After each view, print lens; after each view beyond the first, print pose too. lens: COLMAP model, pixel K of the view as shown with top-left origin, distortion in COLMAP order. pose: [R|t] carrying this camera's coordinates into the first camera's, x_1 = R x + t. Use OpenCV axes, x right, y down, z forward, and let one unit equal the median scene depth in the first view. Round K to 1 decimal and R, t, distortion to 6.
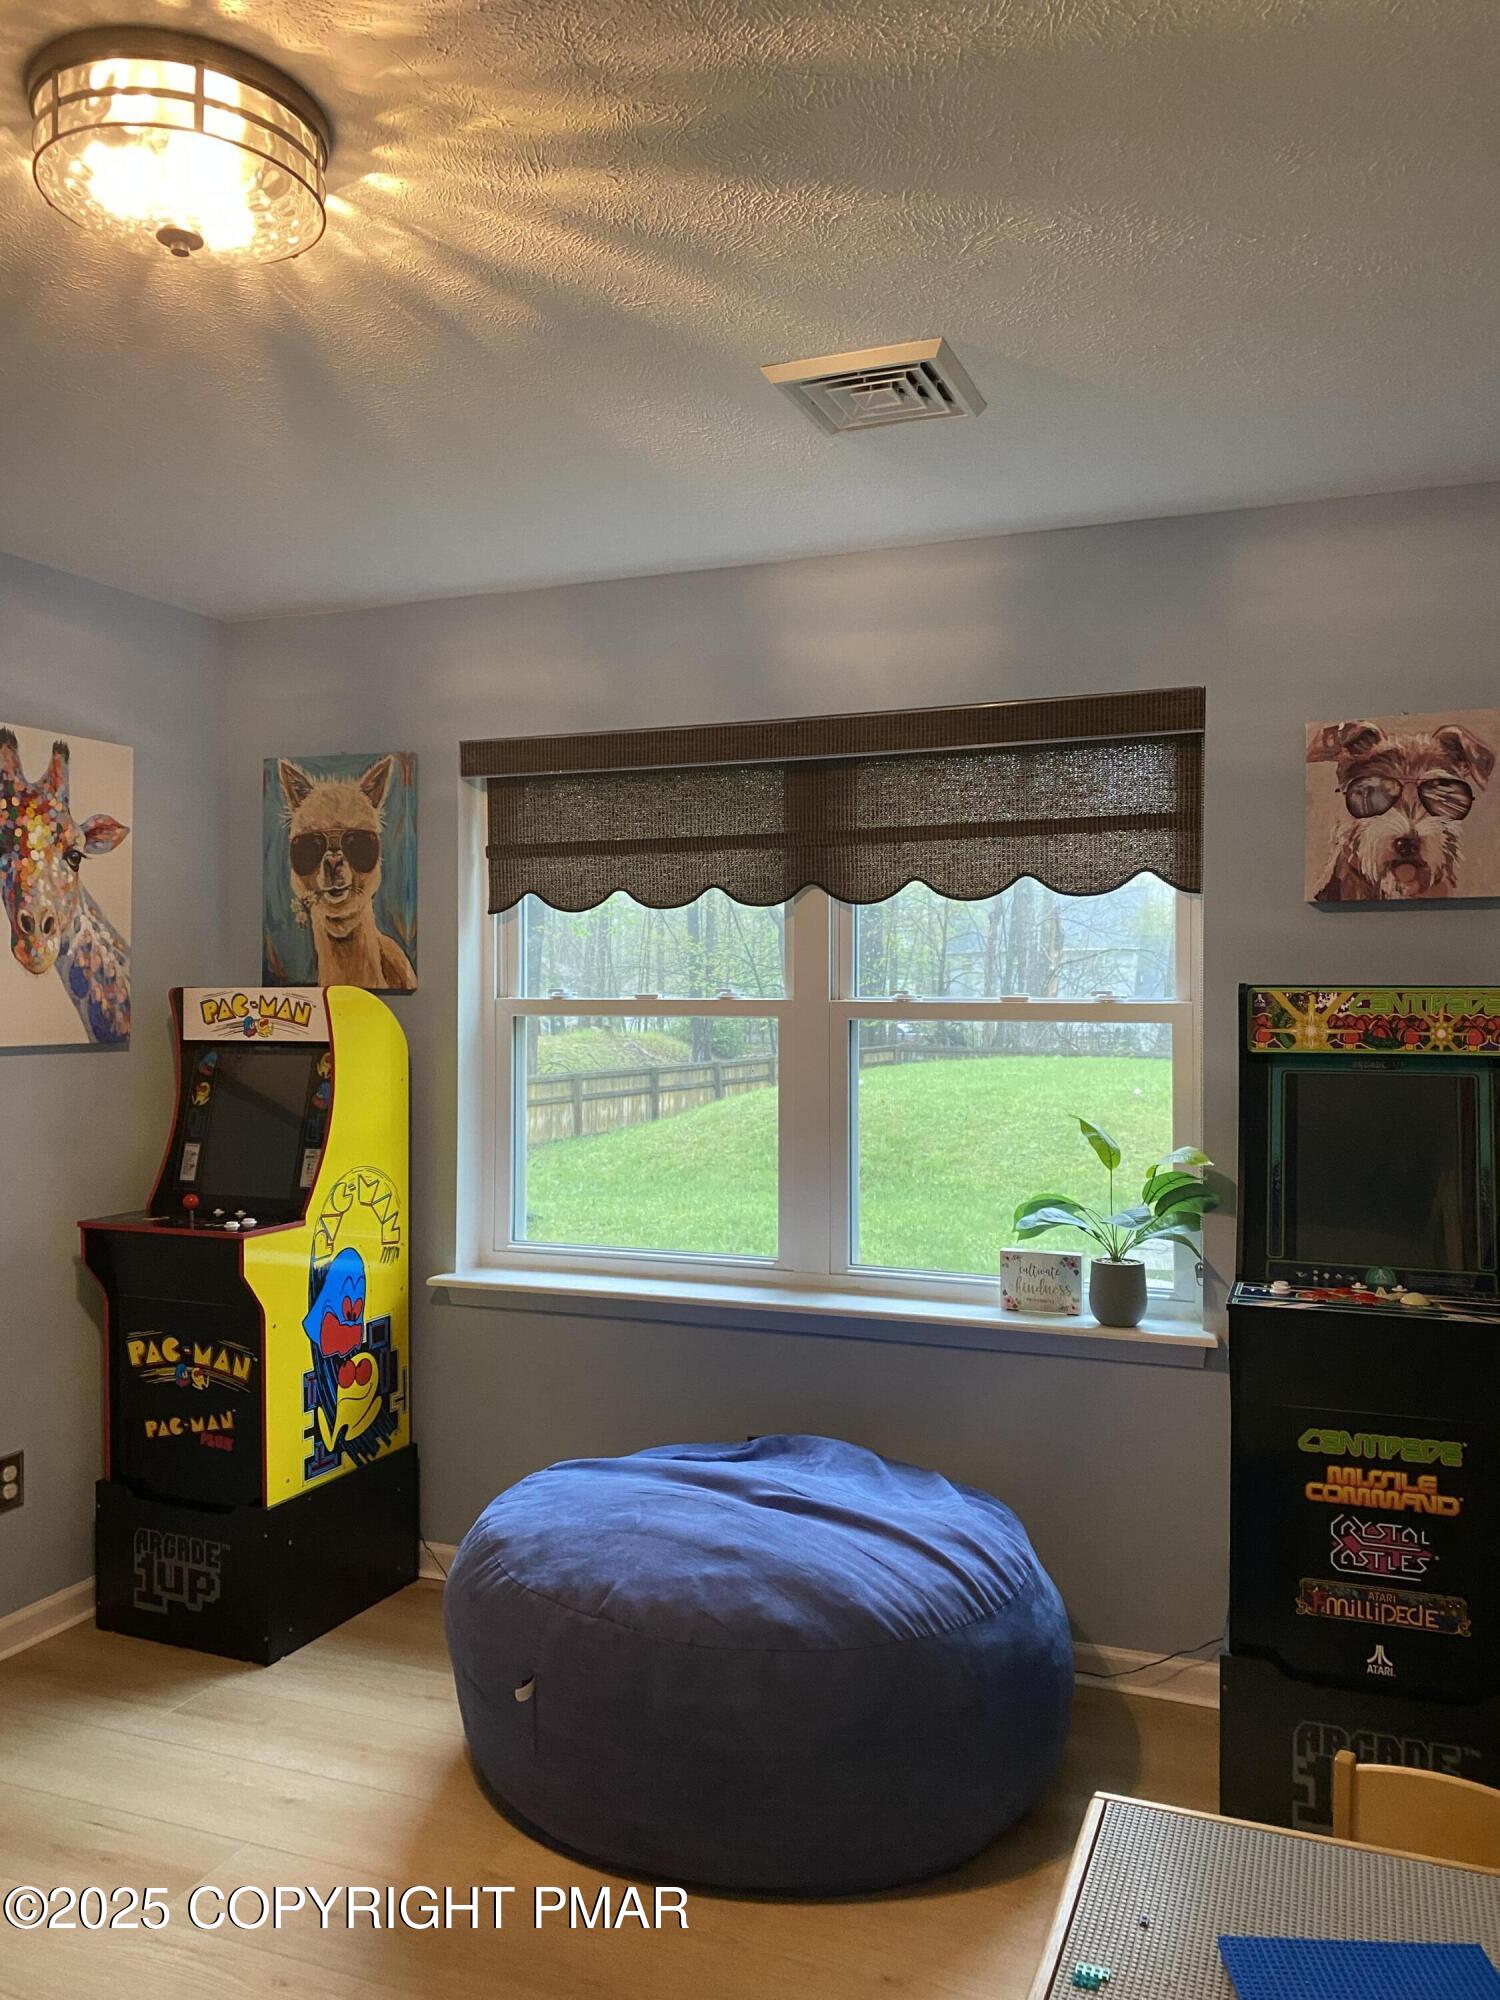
lens RADIAL K [[1519.1, 0, 756.3], [0, 1519.1, 1000.1], [0, 0, 1]] dist [0.022006, -0.023233]
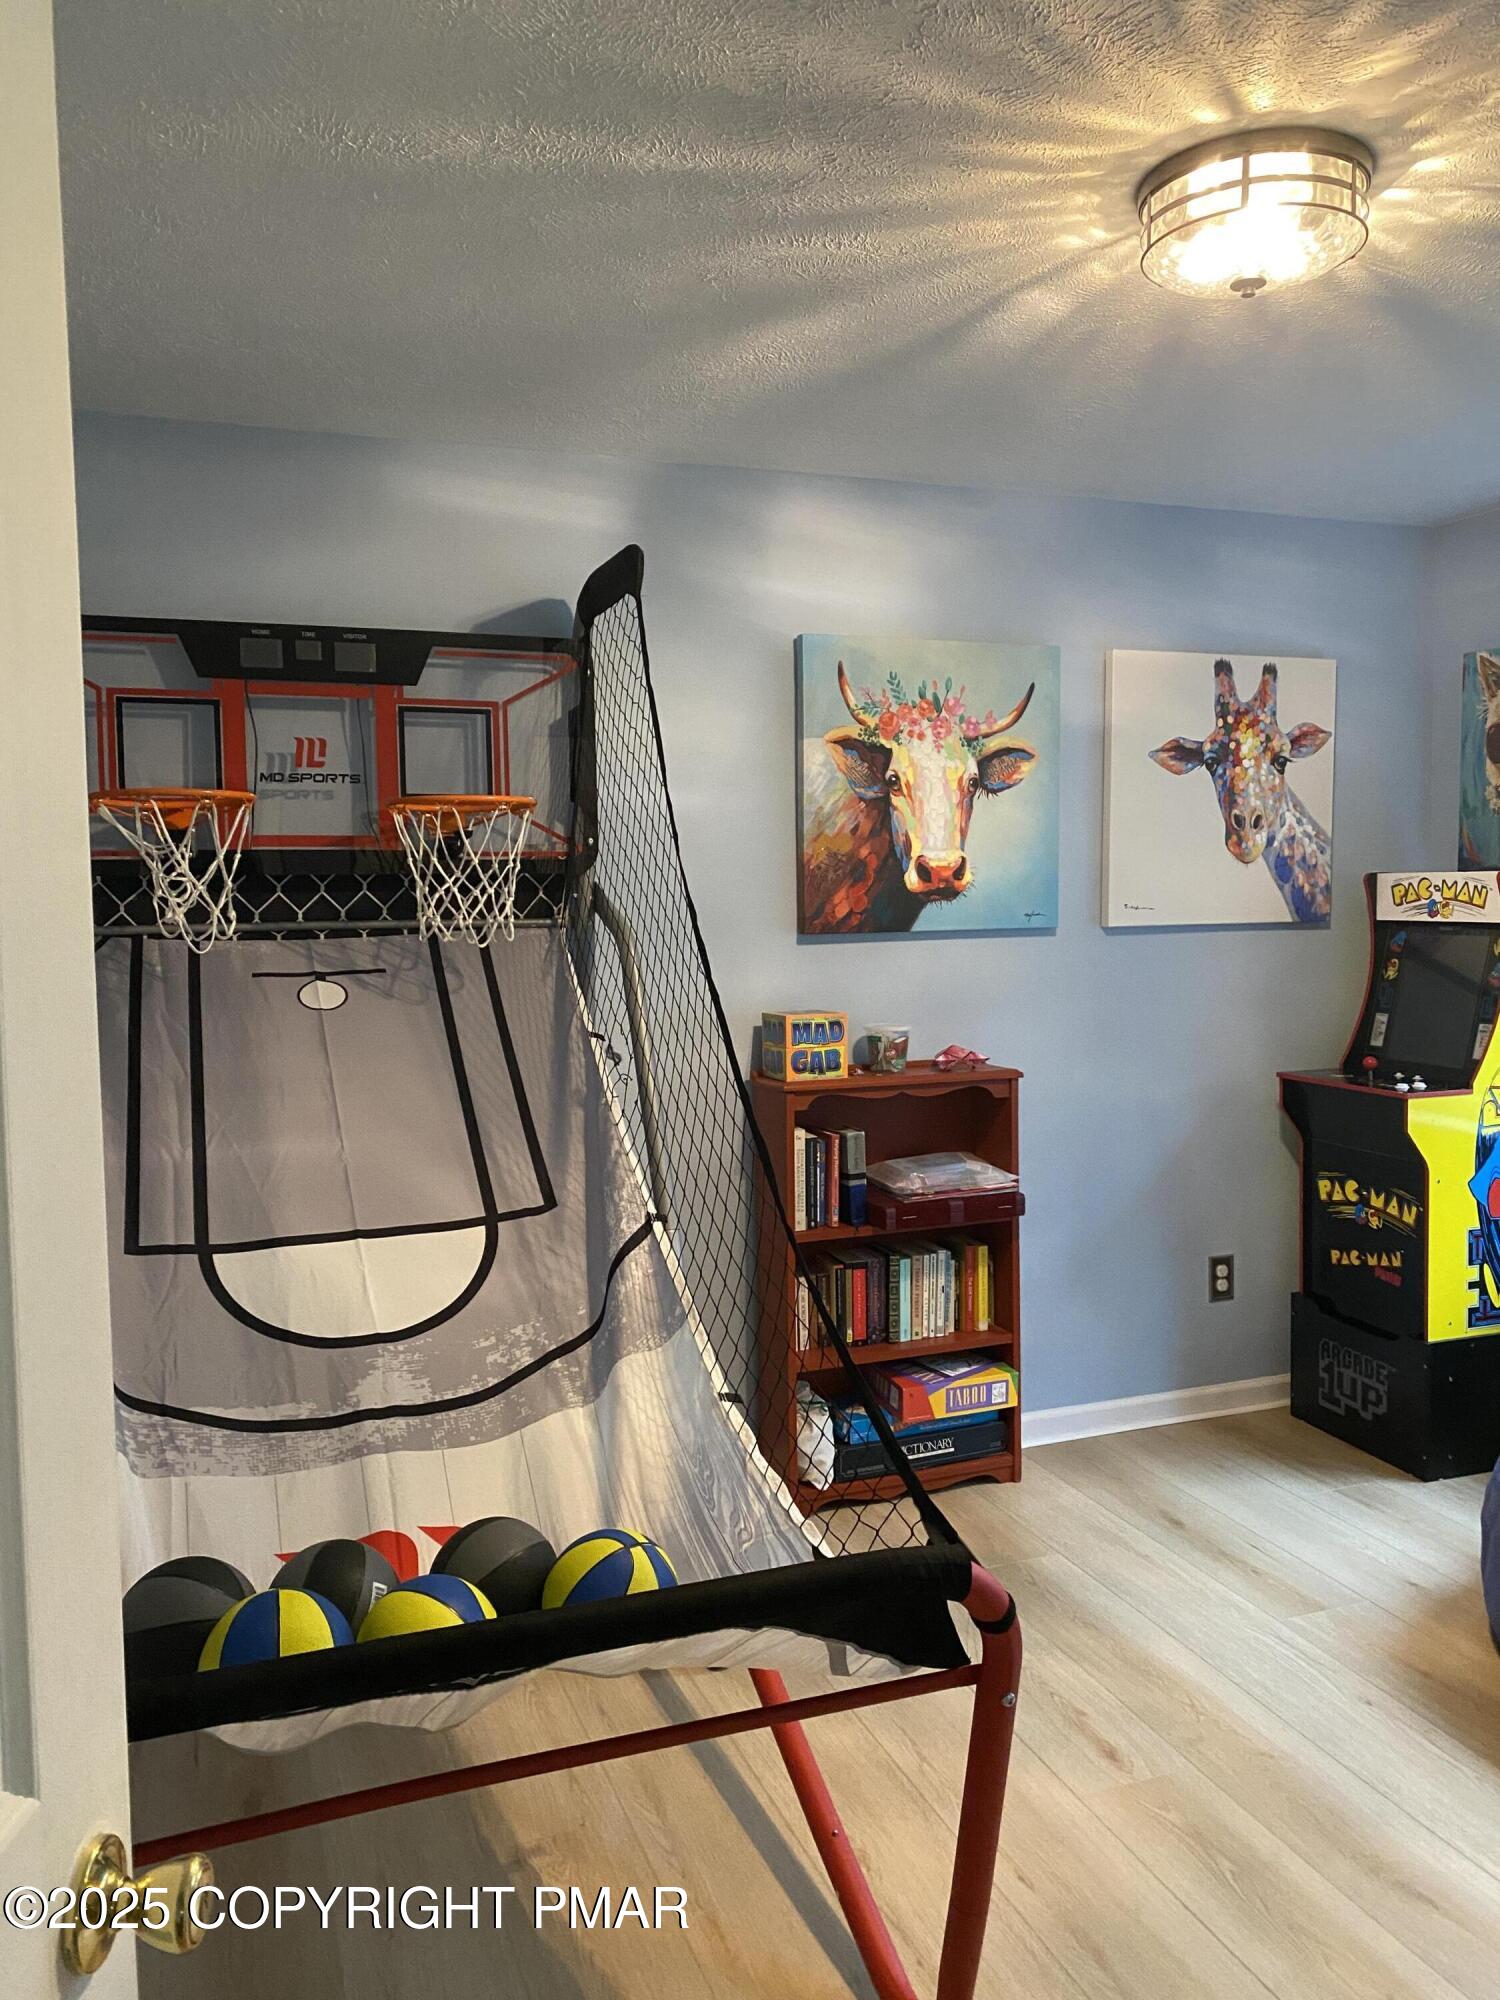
lens RADIAL K [[1519.1, 0, 751.0], [0, 1519.1, 994.2], [0, 0, 1]] dist [0.022006, -0.023233]
pose [[0.673240, 0.045918, -0.737997, 0.144248], [0.005809, 0.997711, 0.067377, 0.002588], [0.739401, -0.049648, 0.671432, -0.089576]]
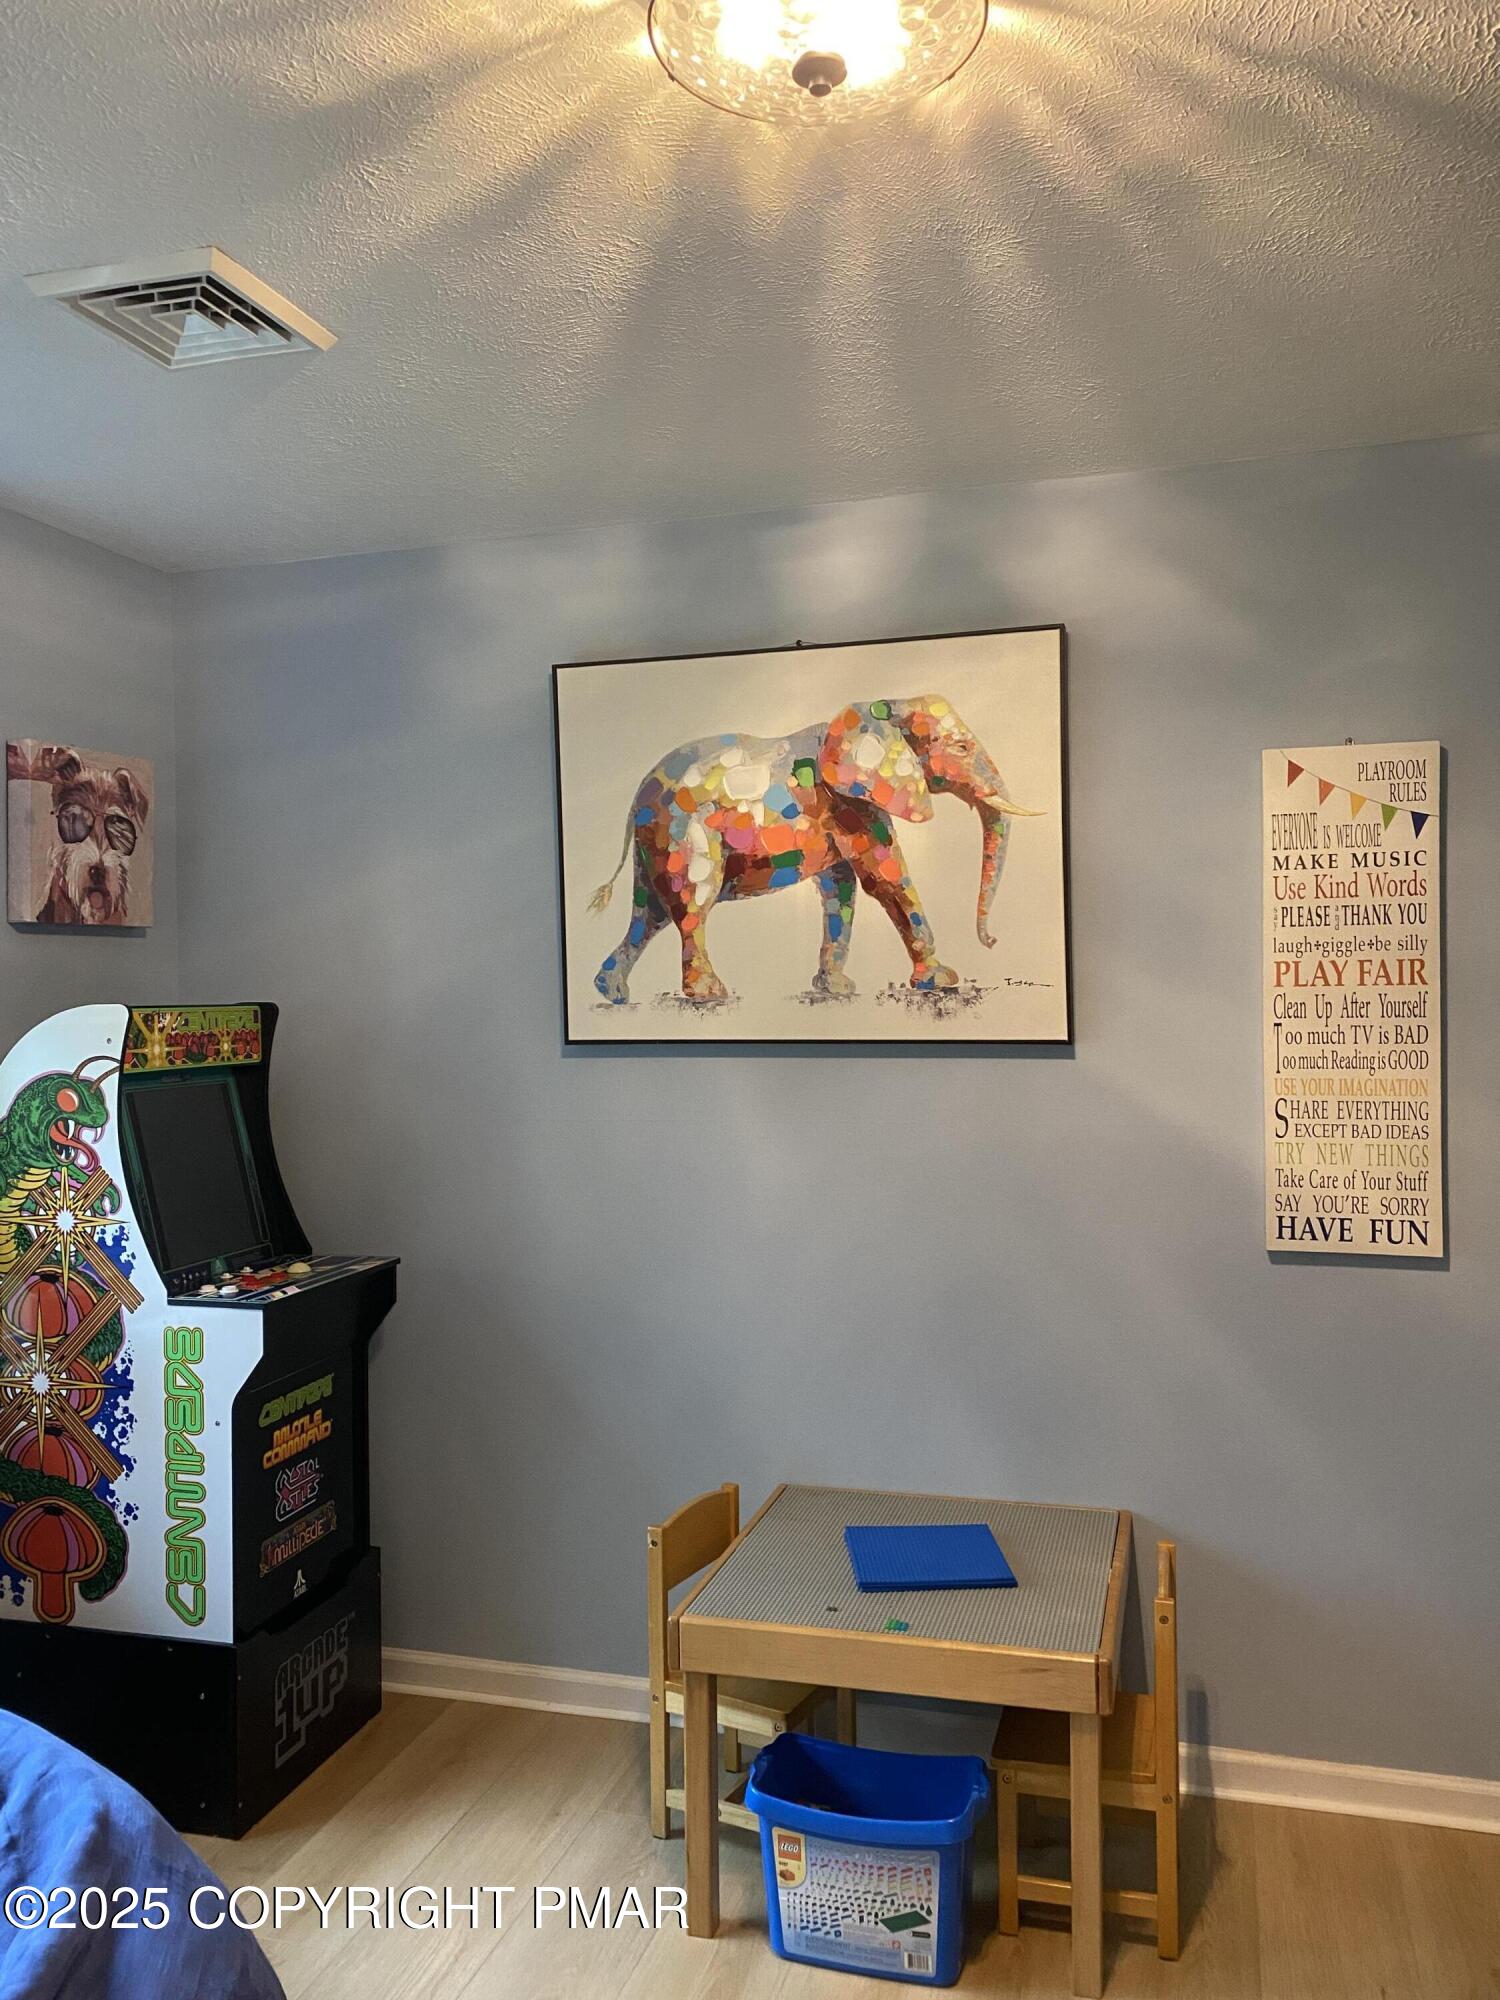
lens RADIAL K [[1519.1, 0, 760.2], [0, 1519.1, 998.4], [0, 0, 1]] dist [0.022006, -0.023233]
pose [[-0.085300, -0.004667, 0.996344, -0.933724], [0.020987, 0.999759, 0.006480, -0.017165], [-0.996134, 0.021463, -0.085181, 0.884111]]
